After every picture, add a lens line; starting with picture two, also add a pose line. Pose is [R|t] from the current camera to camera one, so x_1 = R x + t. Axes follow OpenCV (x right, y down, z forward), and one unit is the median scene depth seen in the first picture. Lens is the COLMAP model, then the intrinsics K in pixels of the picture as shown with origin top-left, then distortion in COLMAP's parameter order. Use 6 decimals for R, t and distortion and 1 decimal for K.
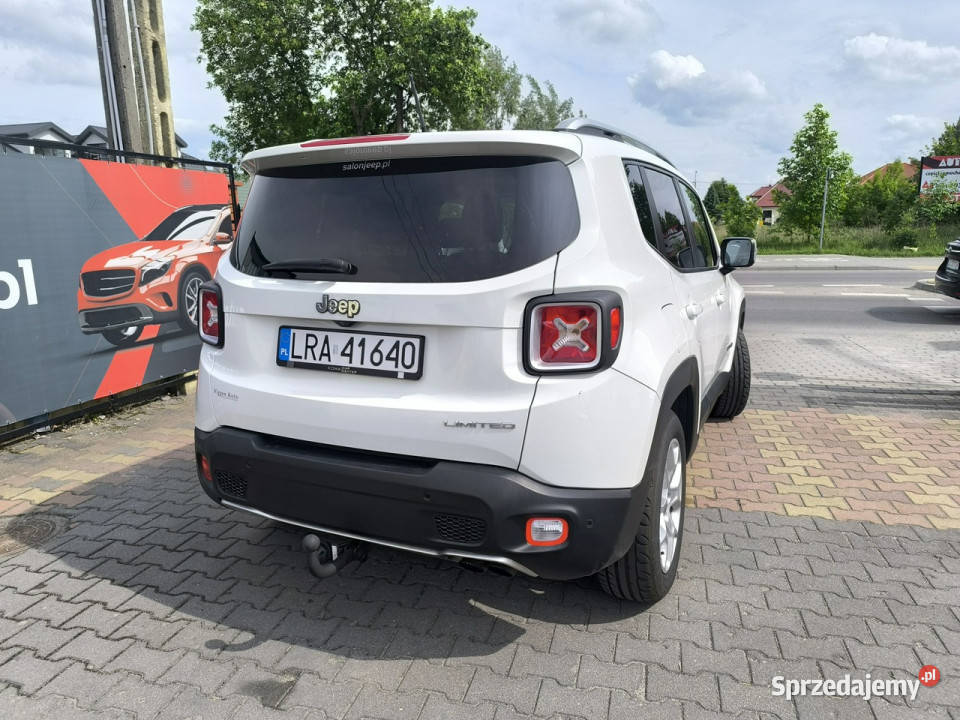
lens RADIAL K [[659.9, 0, 486.0], [0, 659.9, 359.2], [0, 0, 1]] dist [0.026375, -0.032481]
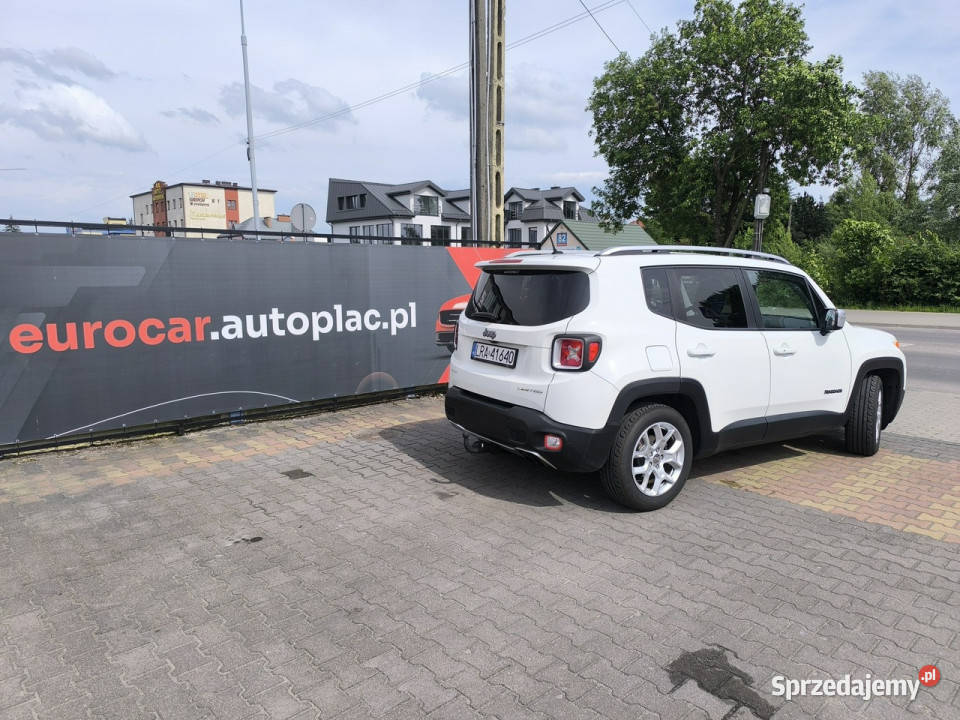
lens RADIAL K [[659.9, 0, 483.0], [0, 659.9, 352.5], [0, 0, 1]] dist [0.026375, -0.032481]
pose [[0.842012, 0.080213, -0.533463, 0.612543], [-0.118327, 0.992264, -0.037565, 0.045312], [0.526322, 0.094754, 0.844989, -0.580327]]
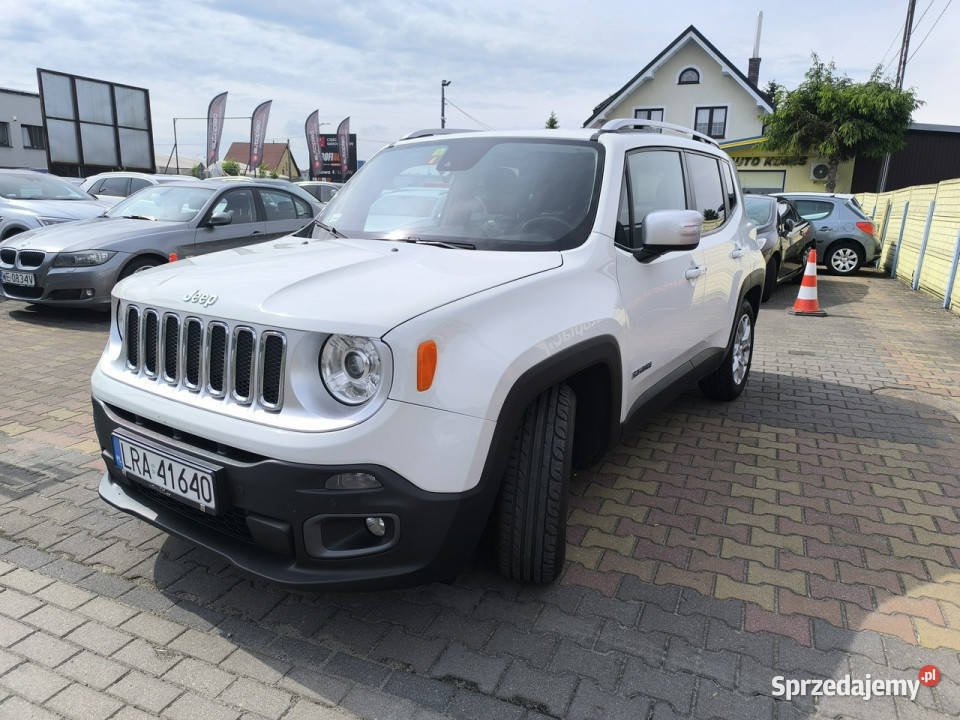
lens RADIAL K [[659.9, 0, 488.6], [0, 659.9, 356.7], [0, 0, 1]] dist [0.026375, -0.032481]
pose [[-0.989322, -0.040149, 0.140105, 0.038023], [0.021066, 0.911820, 0.410049, -0.448476], [-0.144214, 0.408622, -0.901238, 2.345560]]
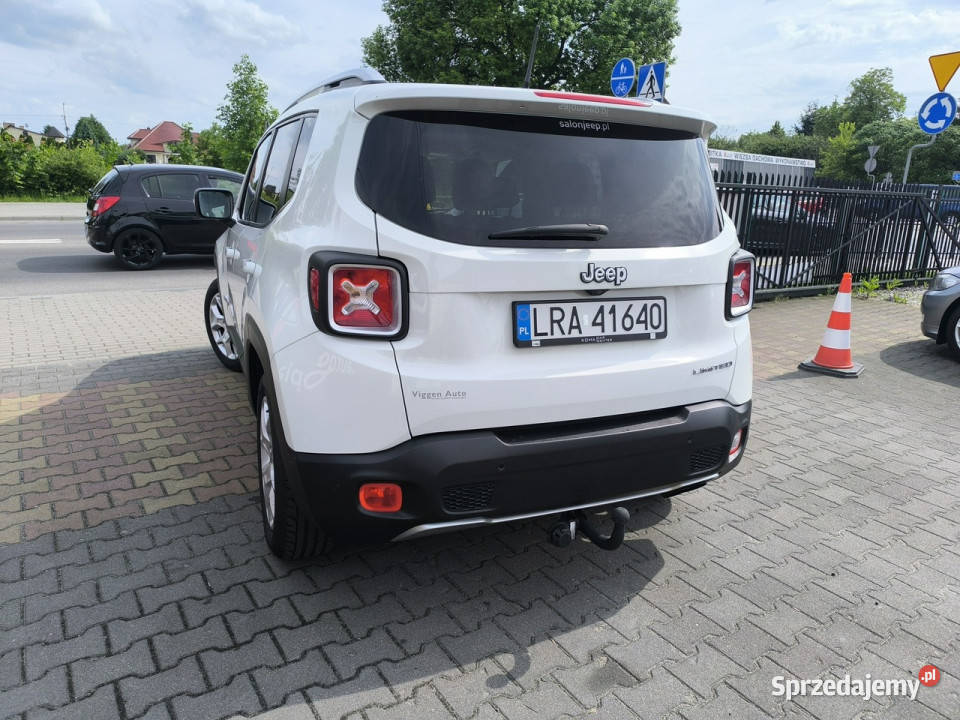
lens RADIAL K [[659.9, 0, 479.6], [0, 659.9, 357.8], [0, 0, 1]] dist [0.026375, -0.032481]
pose [[0.658001, -0.154714, 0.736952, -0.678116], [0.099365, 0.987947, 0.118687, -0.058402], [-0.746432, -0.004869, 0.665444, 0.309617]]
